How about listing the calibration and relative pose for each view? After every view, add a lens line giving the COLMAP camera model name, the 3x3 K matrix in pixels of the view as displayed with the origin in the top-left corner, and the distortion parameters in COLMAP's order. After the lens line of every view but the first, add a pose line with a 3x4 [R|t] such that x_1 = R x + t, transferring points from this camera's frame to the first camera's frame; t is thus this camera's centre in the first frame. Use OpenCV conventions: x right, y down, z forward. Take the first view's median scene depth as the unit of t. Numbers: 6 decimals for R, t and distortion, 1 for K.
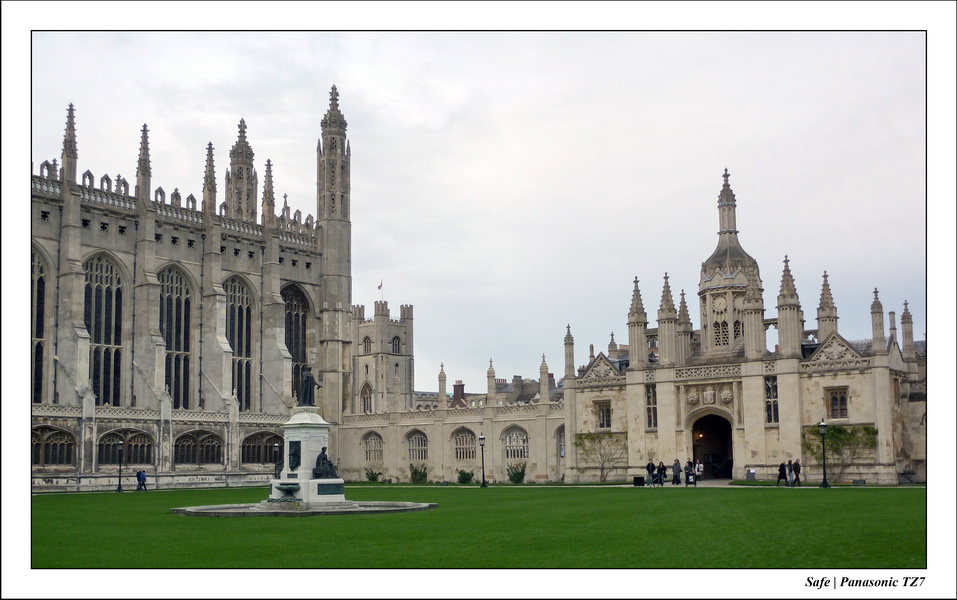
lens RADIAL K [[1305.1, 0, 478.5], [0, 1305.1, 300.0], [0, 0, 1]] dist [0.030018, 0.096502]
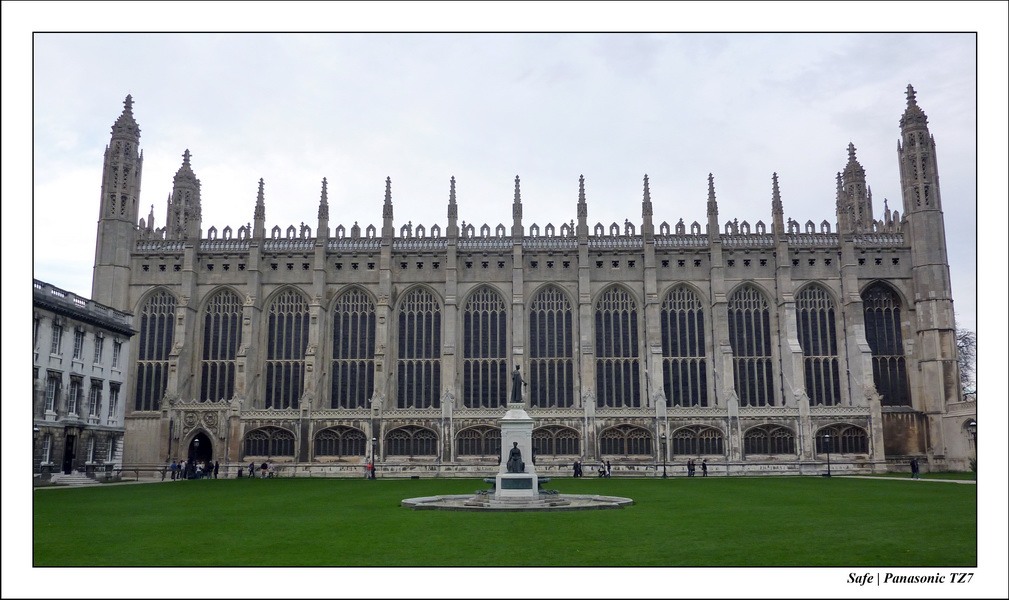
lens RADIAL K [[834.5, 0, 504.4], [0, 834.5, 319.6], [0, 0, 1]] dist [-0.009740, -0.010865]
pose [[0.529707, -0.137203, -0.837010, 0.276006], [0.108747, 0.989671, -0.093406, 0.052059], [0.841180, -0.041545, 0.539156, 0.419944]]
